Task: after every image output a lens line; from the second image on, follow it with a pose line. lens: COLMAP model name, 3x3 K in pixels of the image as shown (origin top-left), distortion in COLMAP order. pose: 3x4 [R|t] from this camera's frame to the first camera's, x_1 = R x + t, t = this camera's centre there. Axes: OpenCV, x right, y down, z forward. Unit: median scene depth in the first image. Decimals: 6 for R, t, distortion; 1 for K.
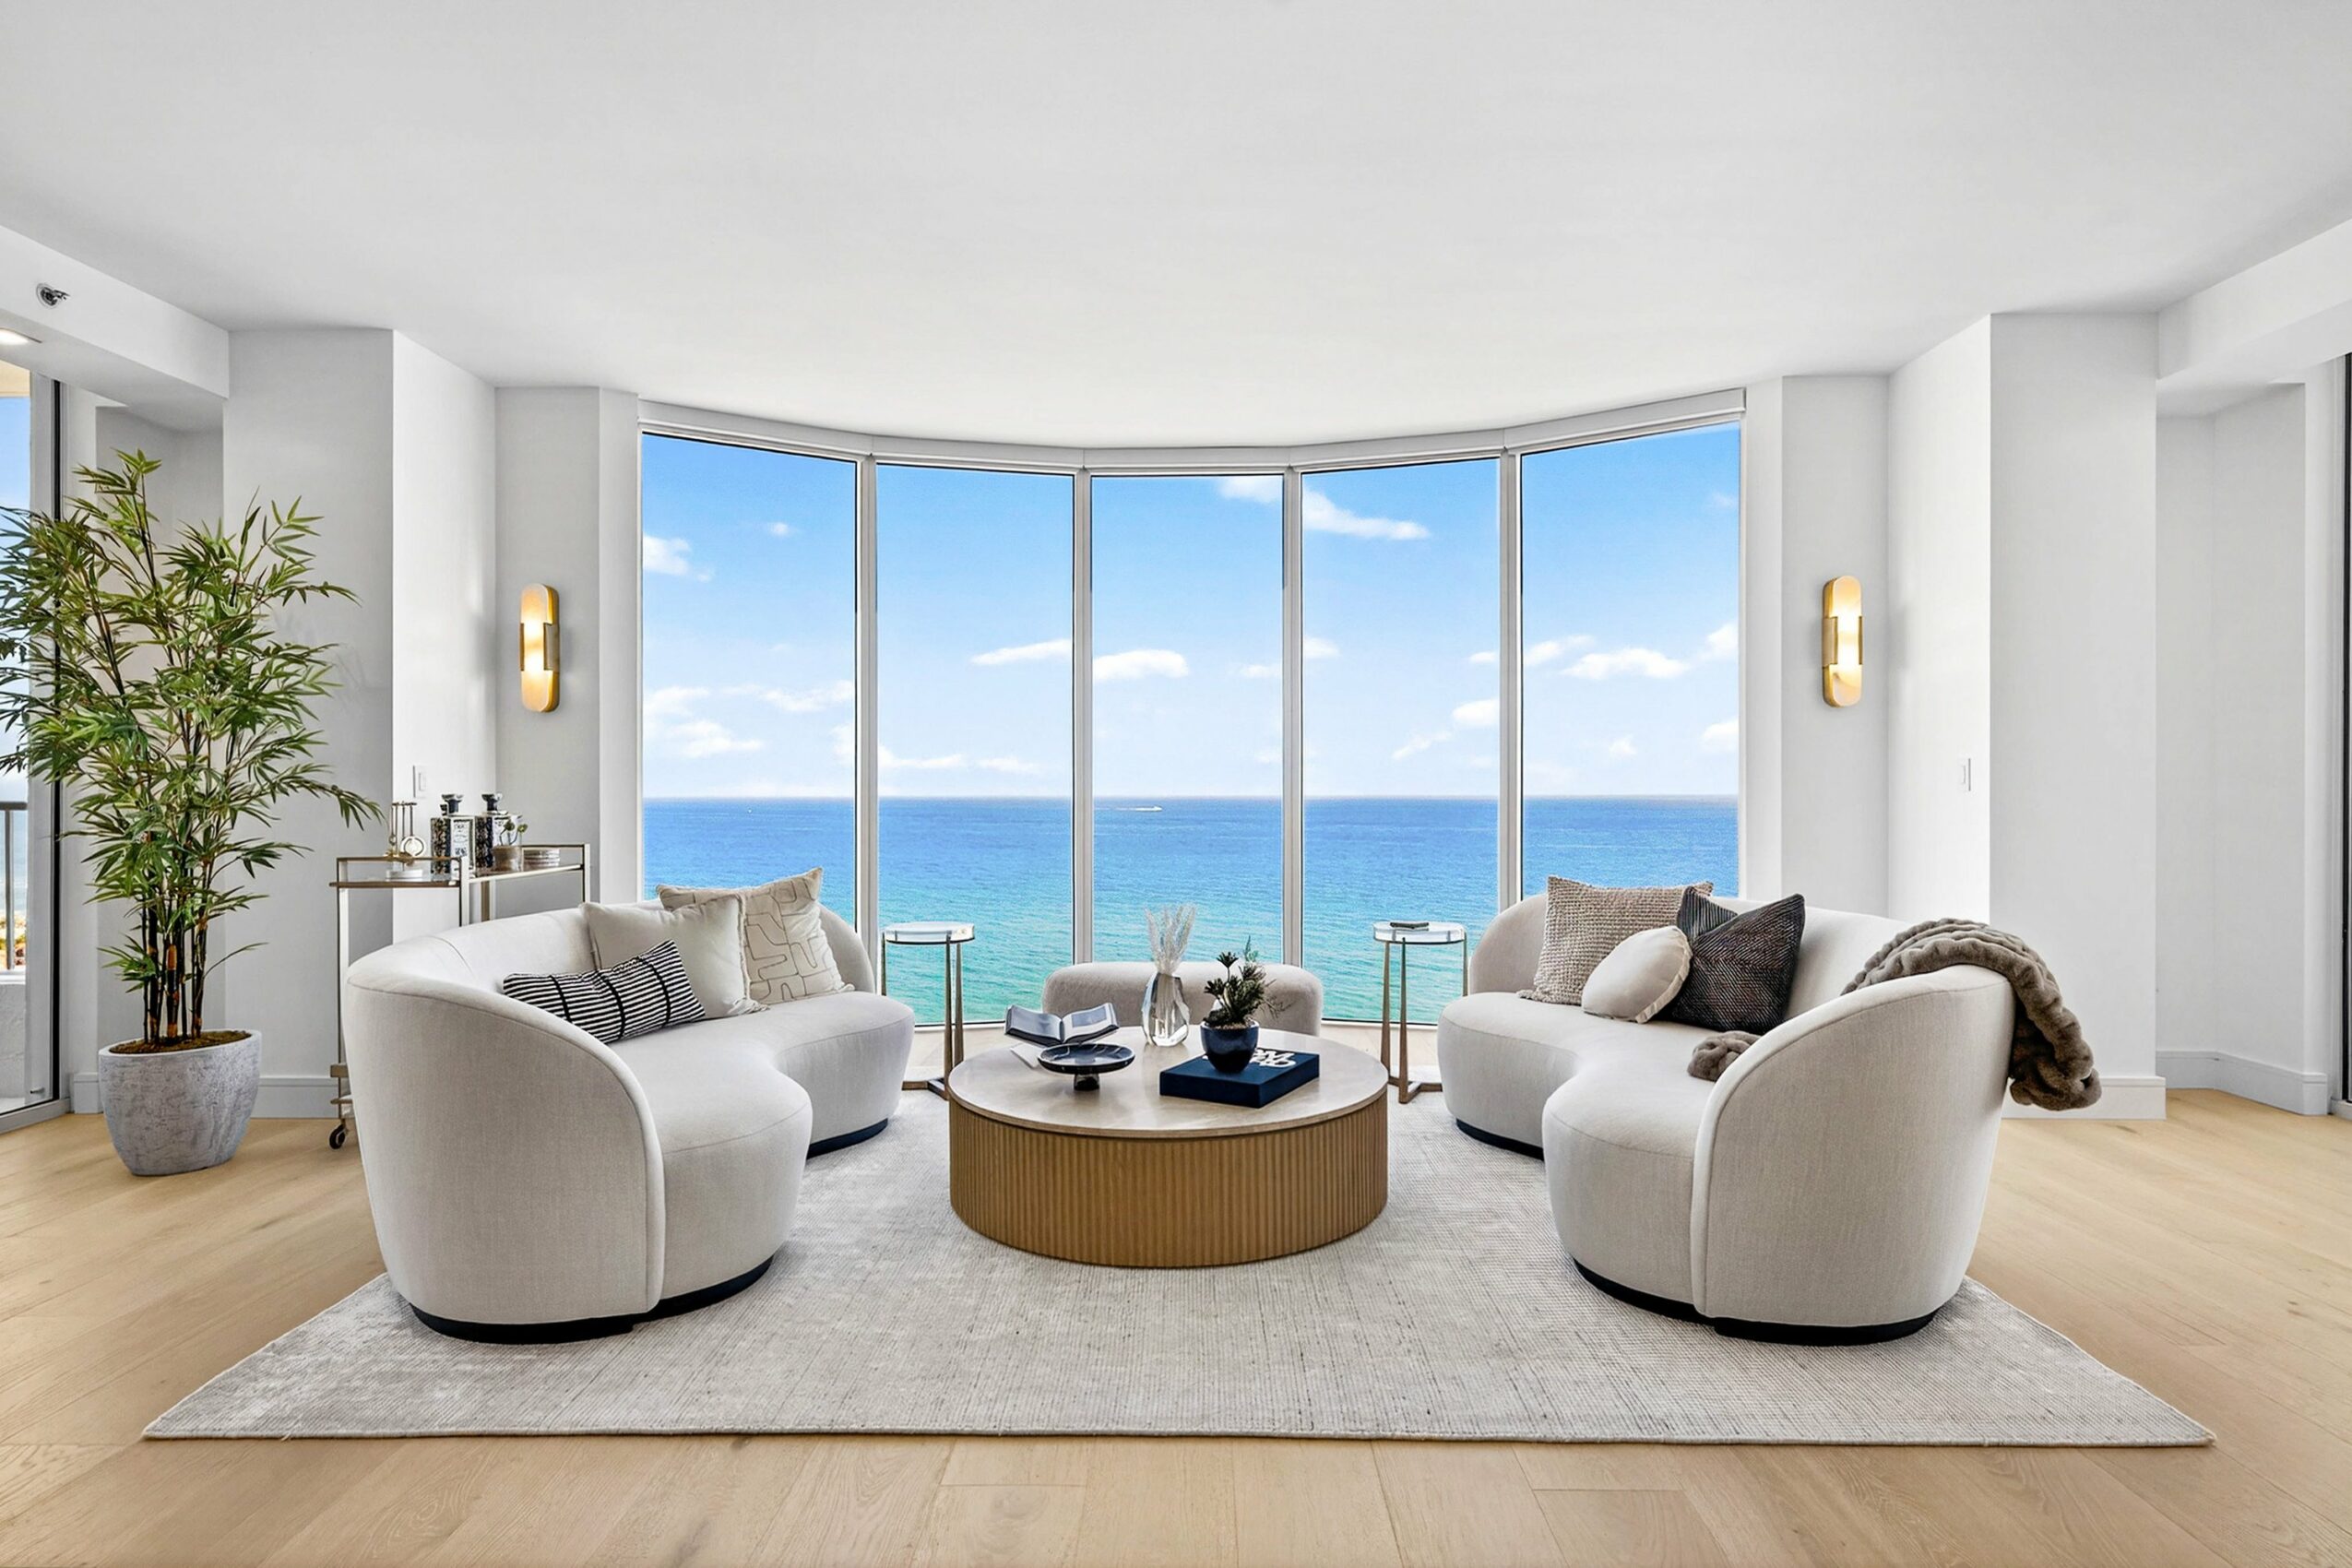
lens RADIAL K [[1231.5, 0, 1184.3], [0, 1231.5, 737.4], [0, 0, 1]] dist [0.016339, 0.000948]
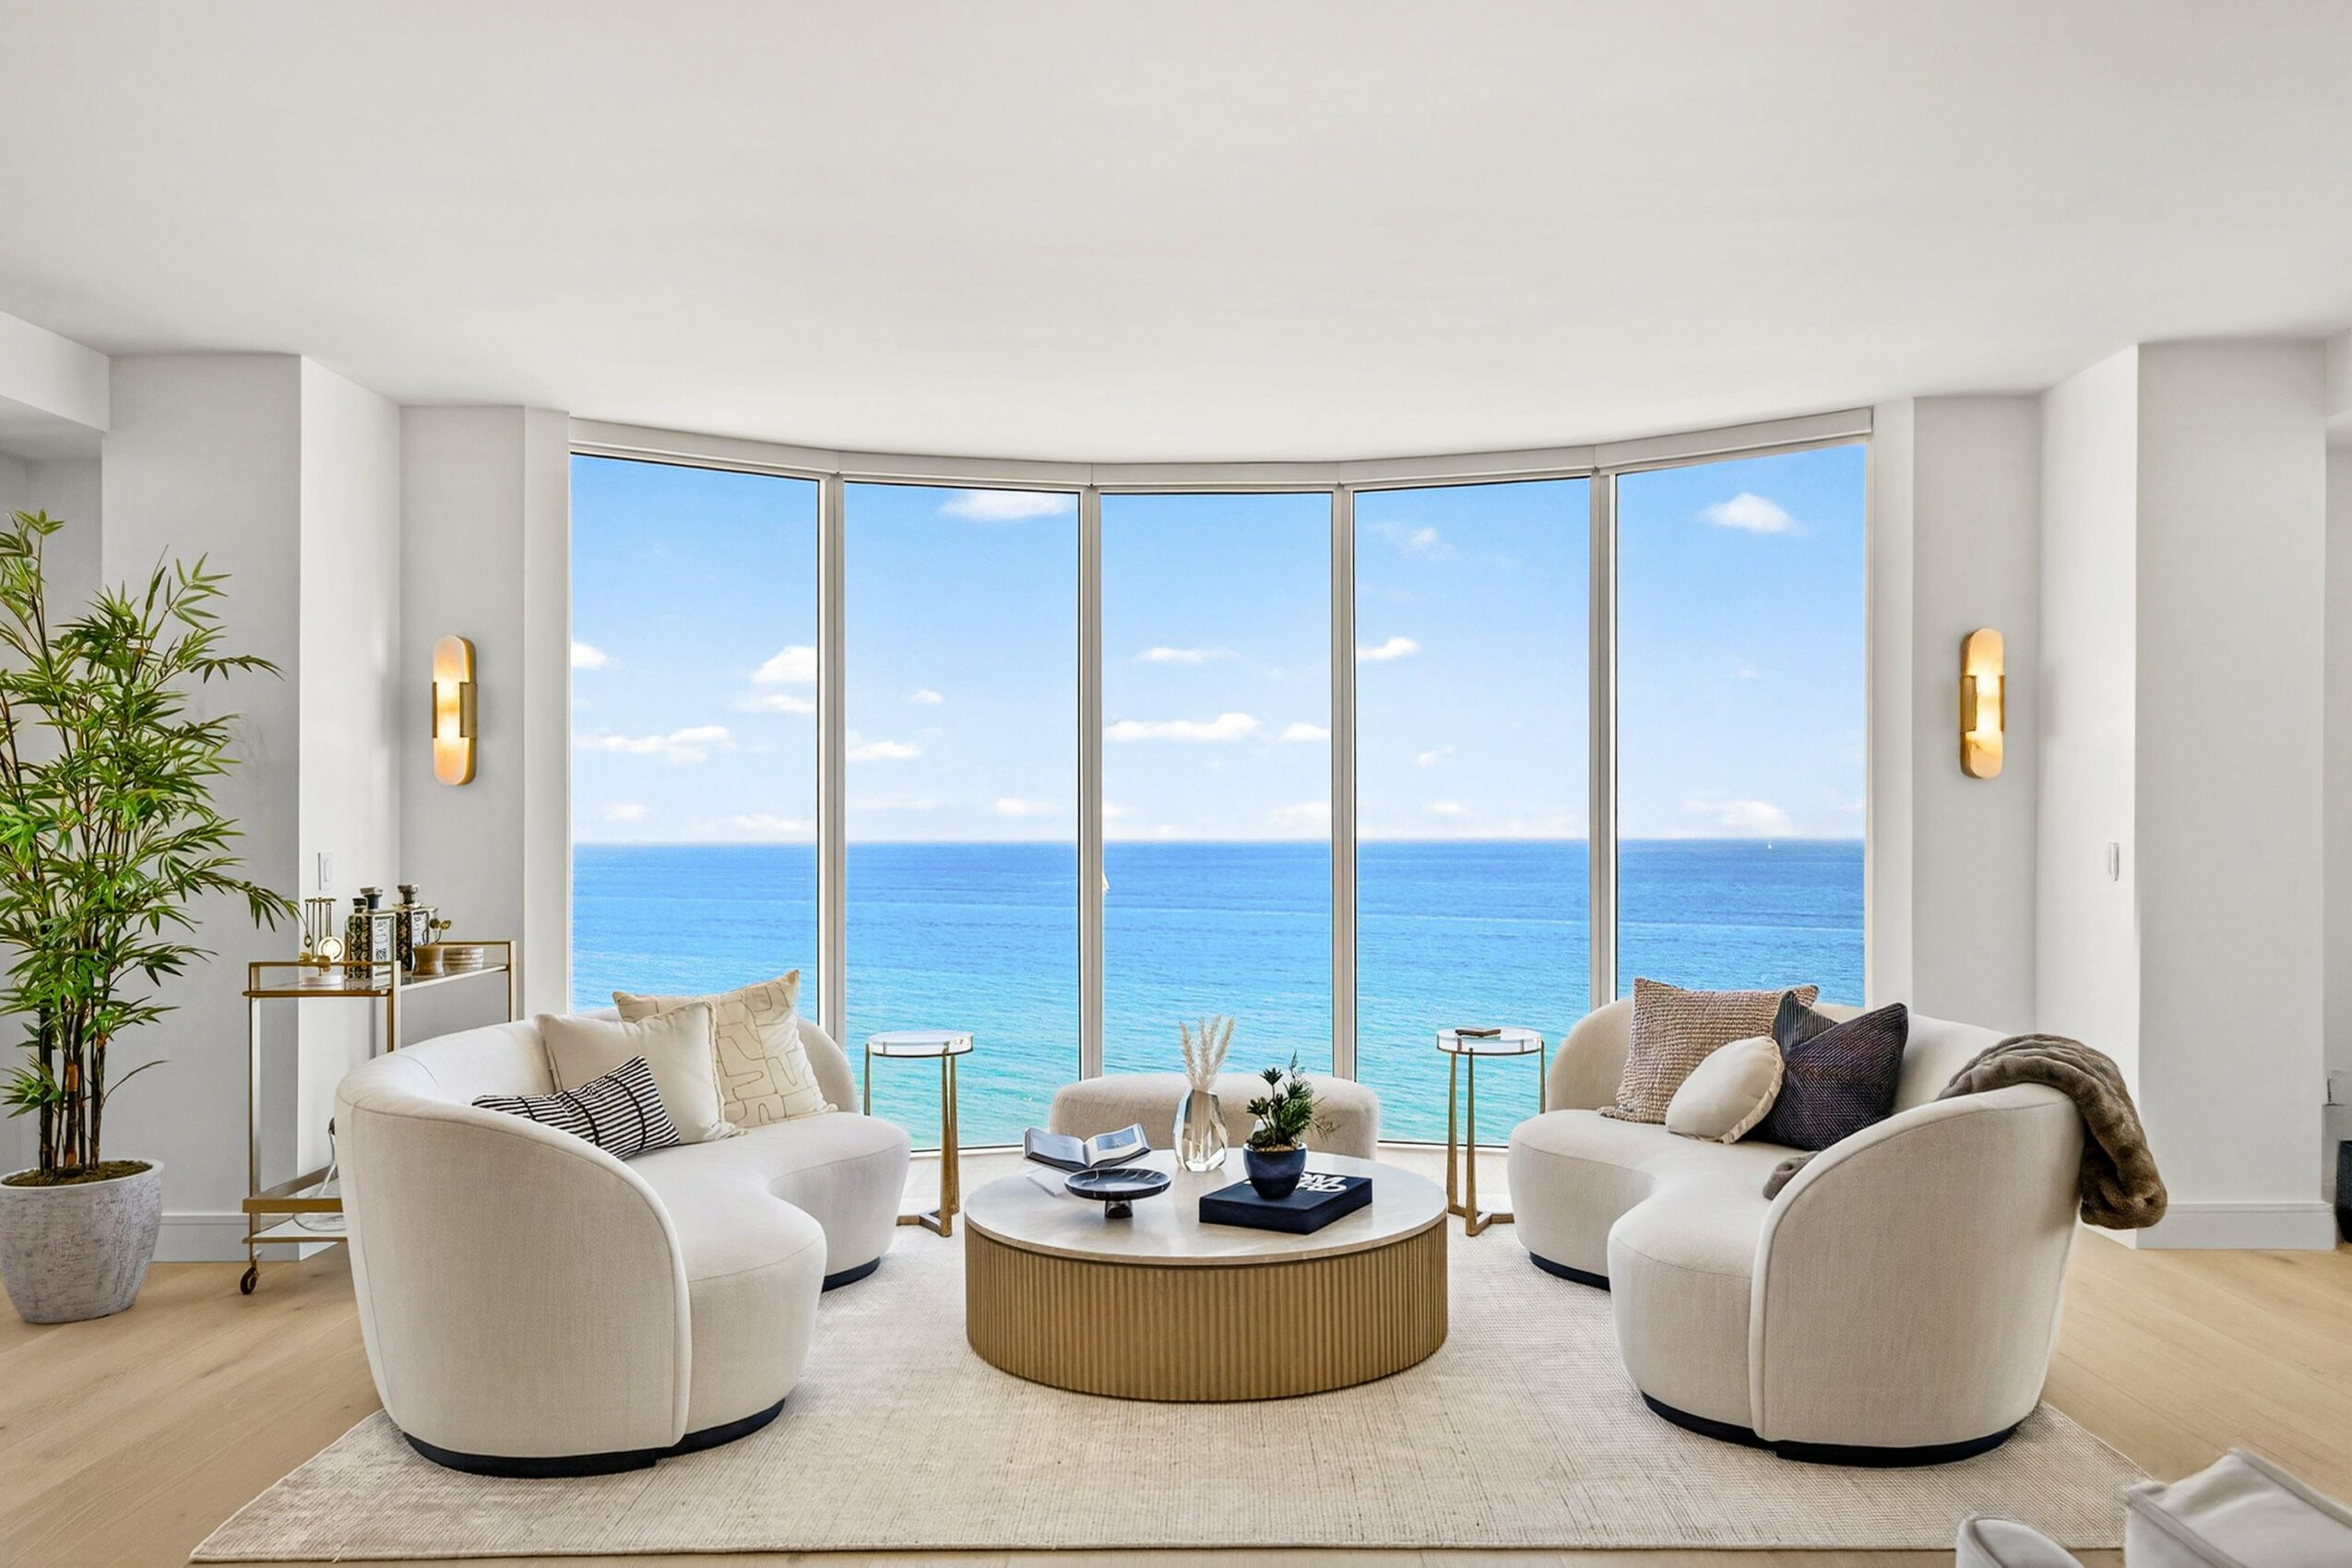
lens RADIAL K [[1673.4, 0, 1199.4], [0, 1673.4, 828.7], [0, 0, 1]] dist [0.036727, -0.006075]
pose [[0.999991, -0.004039, 0.001449, -0.017224], [0.003980, 0.999257, 0.038337, -0.044302], [-0.001603, -0.038331, 0.999264, -0.204062]]
